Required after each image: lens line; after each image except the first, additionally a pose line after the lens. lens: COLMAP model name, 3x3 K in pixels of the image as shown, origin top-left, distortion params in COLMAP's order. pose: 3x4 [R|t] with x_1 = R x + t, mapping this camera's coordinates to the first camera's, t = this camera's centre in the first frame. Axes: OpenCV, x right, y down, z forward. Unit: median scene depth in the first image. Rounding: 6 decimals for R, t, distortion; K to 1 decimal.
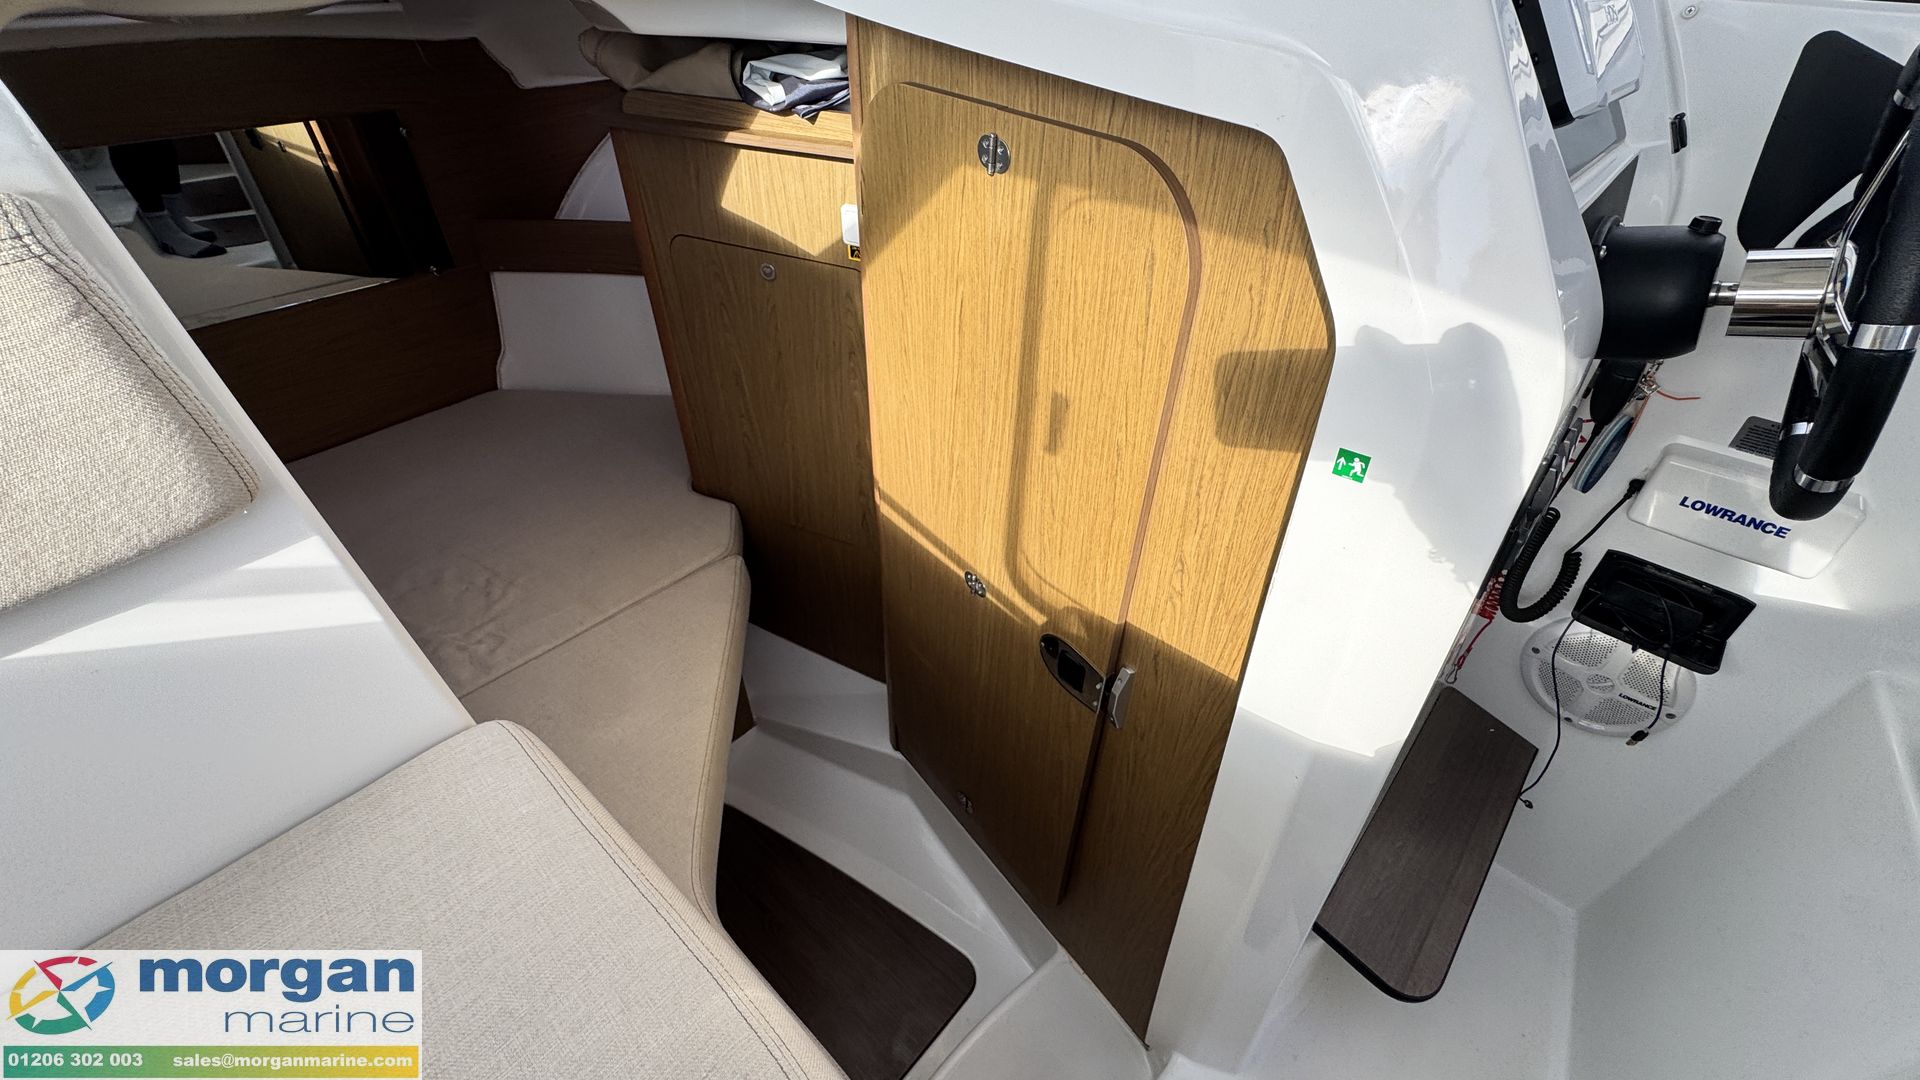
lens RADIAL K [[764.7, 0, 967.5], [0, 764.7, 545.0], [0, 0, 1]] dist [-0.004029, -0.000451]
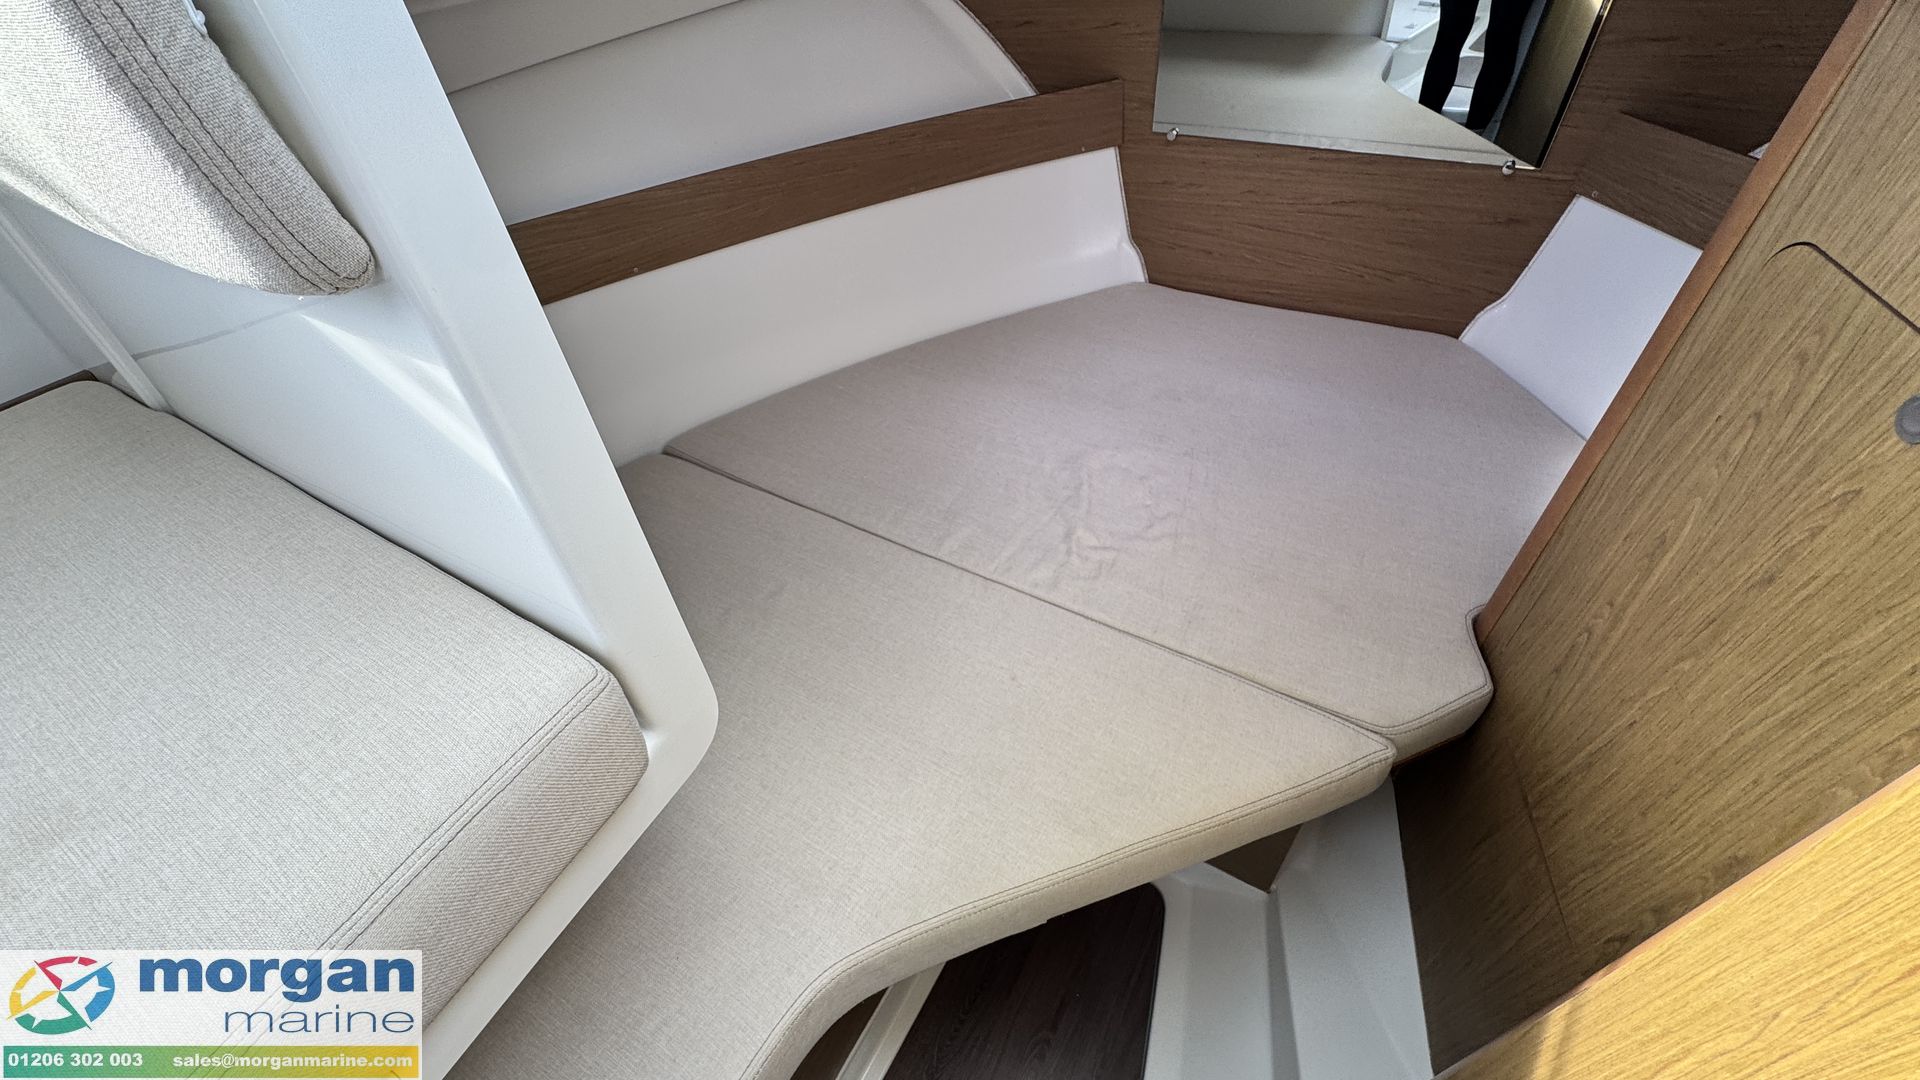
lens RADIAL K [[764.7, 0, 962.4], [0, 764.7, 542.5], [0, 0, 1]] dist [-0.004029, -0.000451]
pose [[0.185823, 0.657283, -0.730376, -0.033510], [-0.561137, 0.681175, 0.470240, -0.190564], [0.806595, 0.322459, 0.495404, 0.388477]]
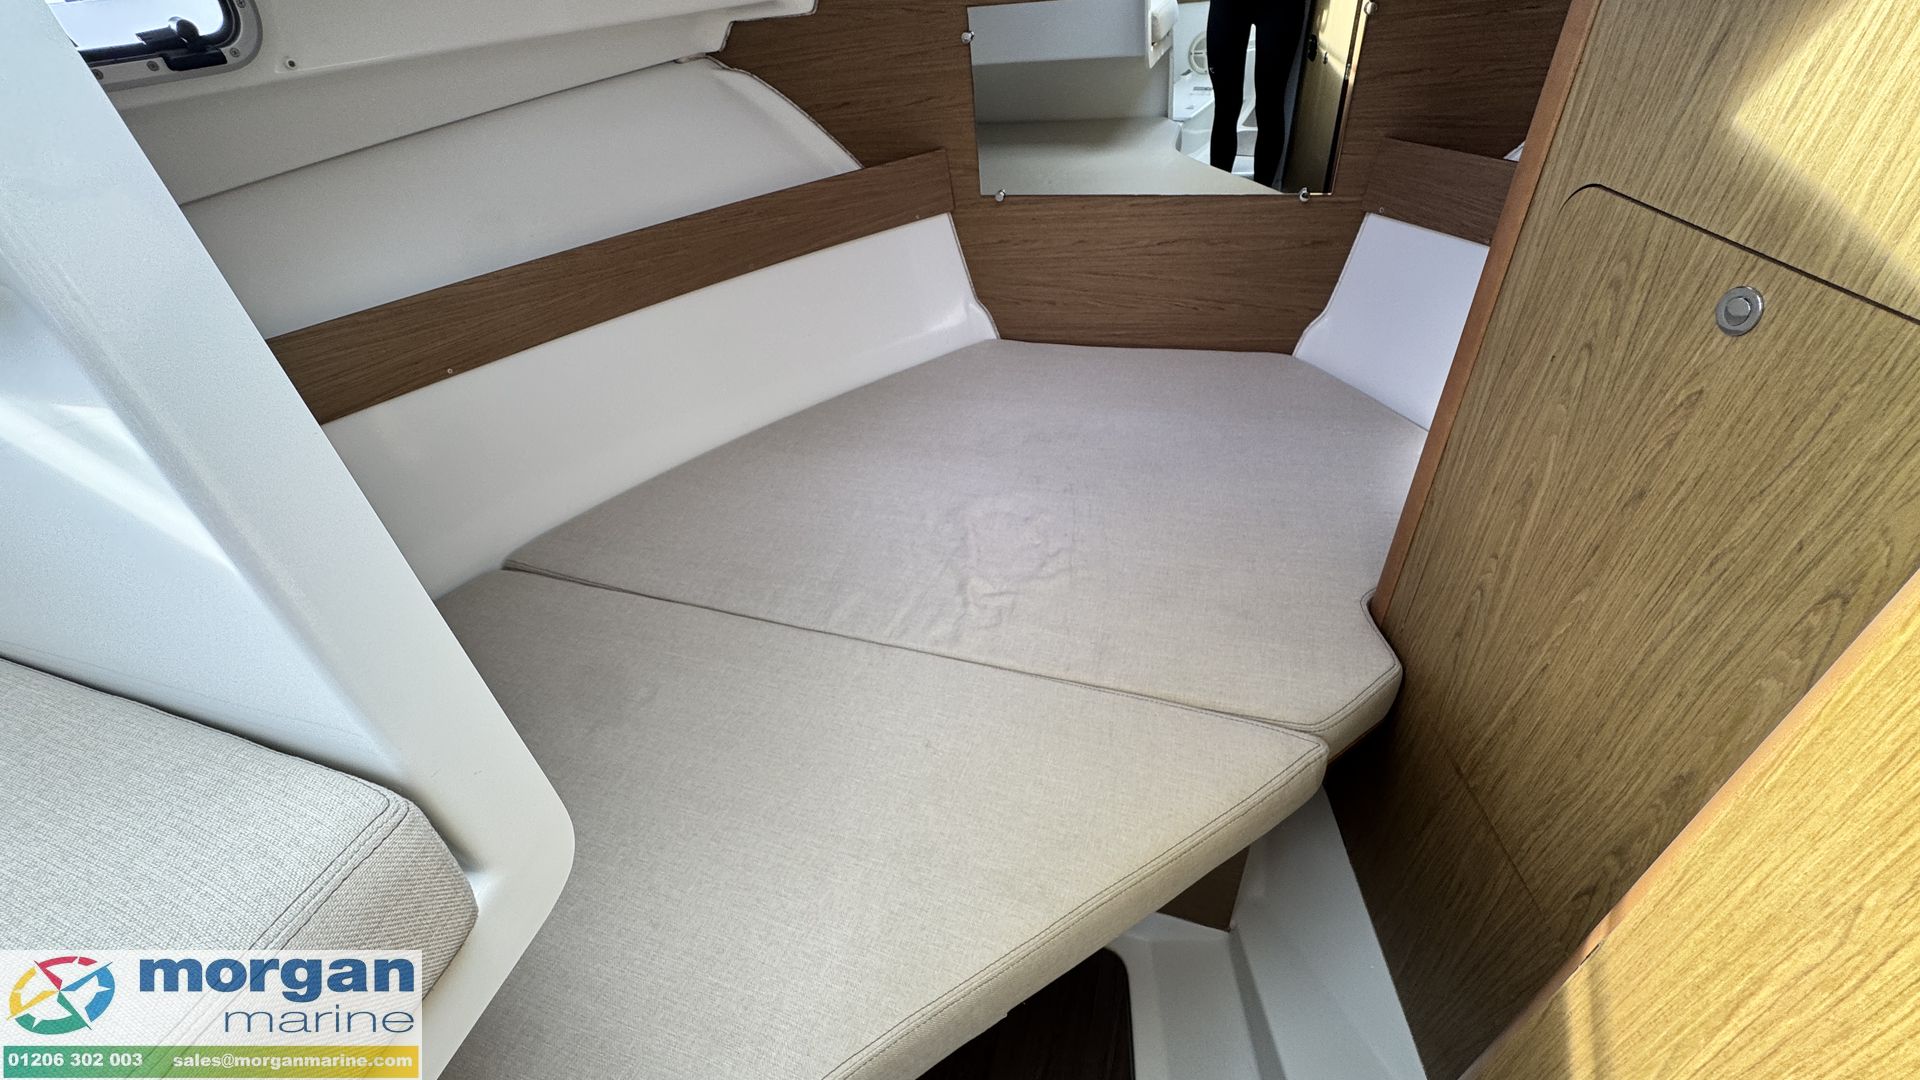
lens RADIAL K [[764.7, 0, 963.4], [0, 764.7, 541.6], [0, 0, 1]] dist [-0.004029, -0.000451]
pose [[0.383308, 0.527041, -0.758487, -0.048355], [-0.506169, 0.806778, 0.304799, -0.150498], [0.772572, 0.267091, 0.576016, 0.422575]]
